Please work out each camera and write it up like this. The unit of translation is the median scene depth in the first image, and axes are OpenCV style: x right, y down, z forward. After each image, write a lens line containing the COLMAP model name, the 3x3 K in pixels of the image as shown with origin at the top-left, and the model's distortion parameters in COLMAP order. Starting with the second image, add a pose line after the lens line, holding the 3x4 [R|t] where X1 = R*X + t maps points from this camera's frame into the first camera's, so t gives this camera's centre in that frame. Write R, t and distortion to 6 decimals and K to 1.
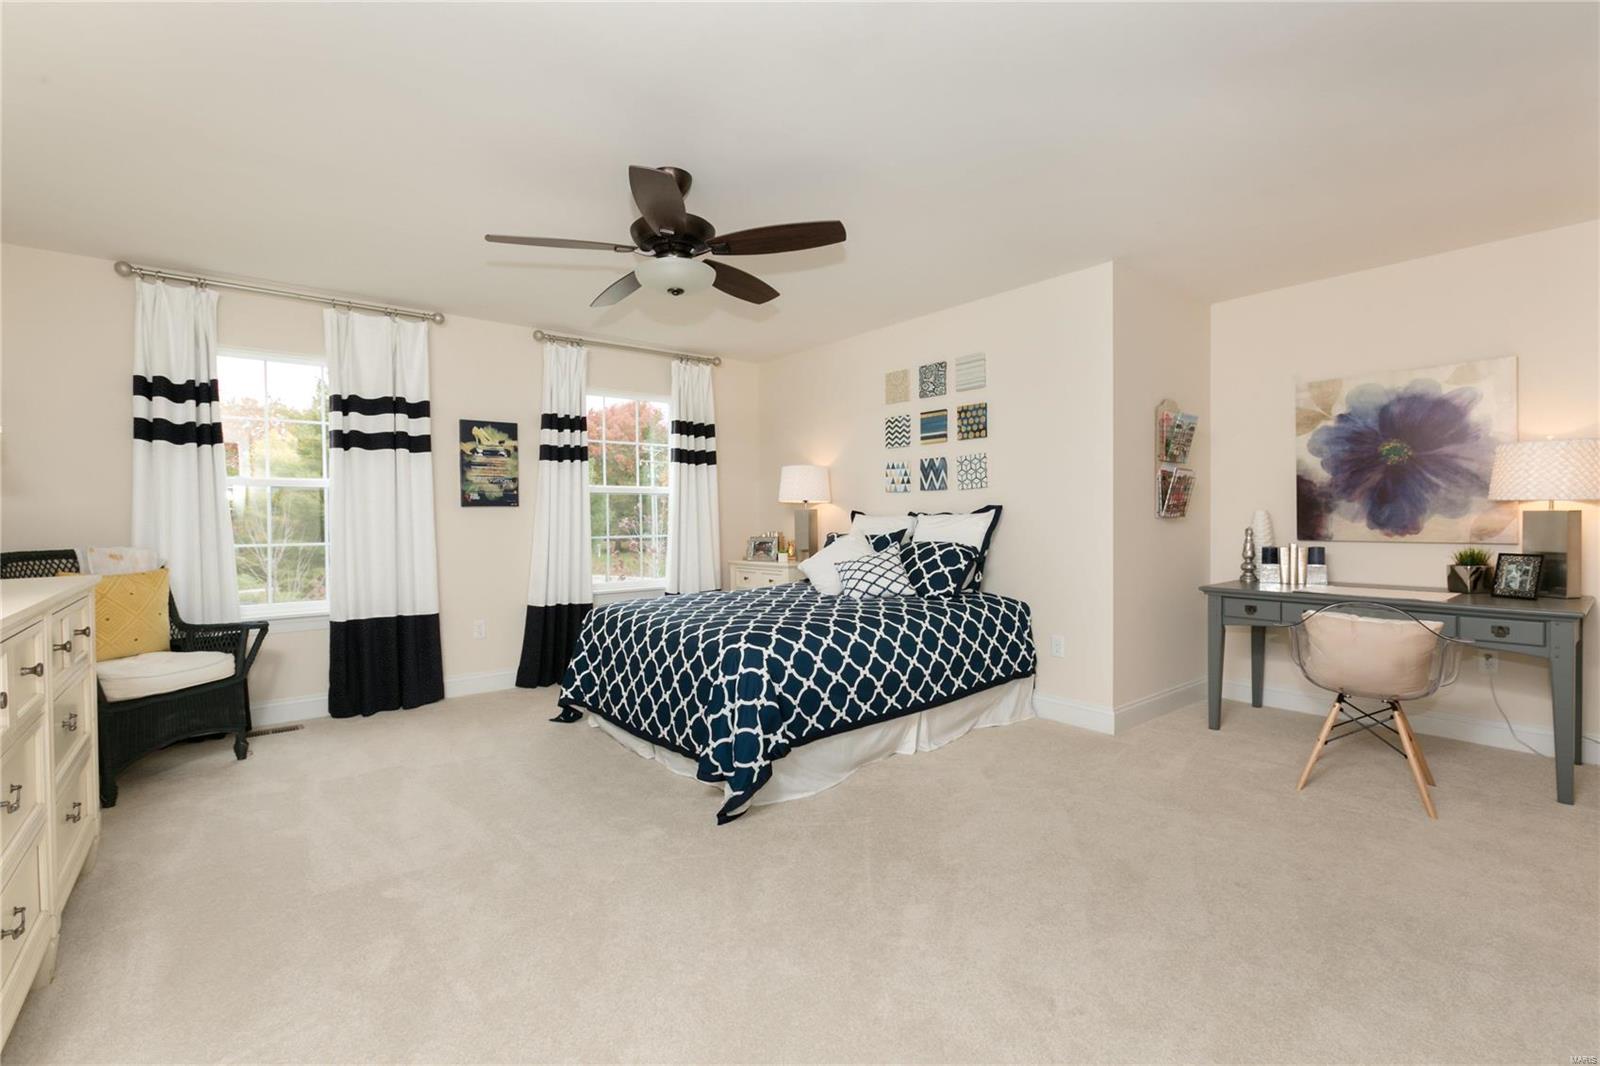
lens RADIAL K [[710.8, 0, 800.3], [0, 710.8, 554.5], [0, 0, 1]] dist [-0.039714, 0.031655]
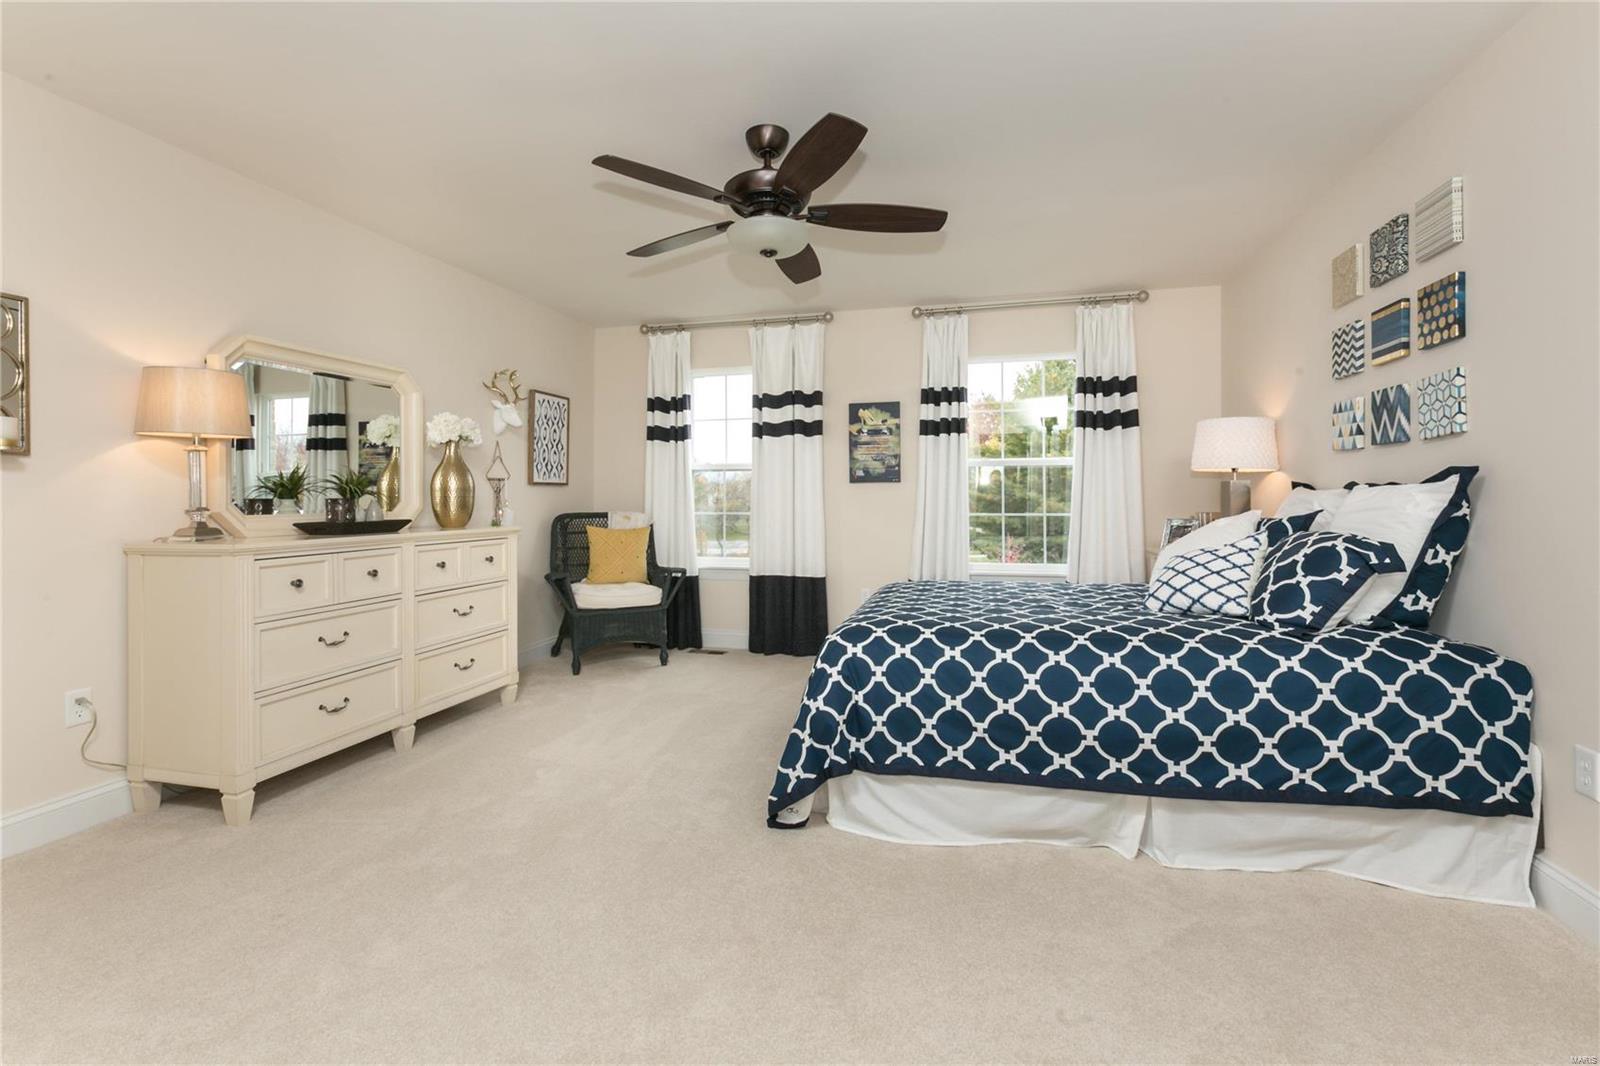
lens RADIAL K [[709.5, 0, 798.5], [0, 709.5, 523.7], [0, 0, 1]] dist [0.001328, 0.000654]
pose [[0.598970, 0.033181, -0.800084, 0.383165], [-0.042471, 0.999051, 0.009637, -0.011792], [0.799645, 0.028208, 0.599811, 0.288911]]
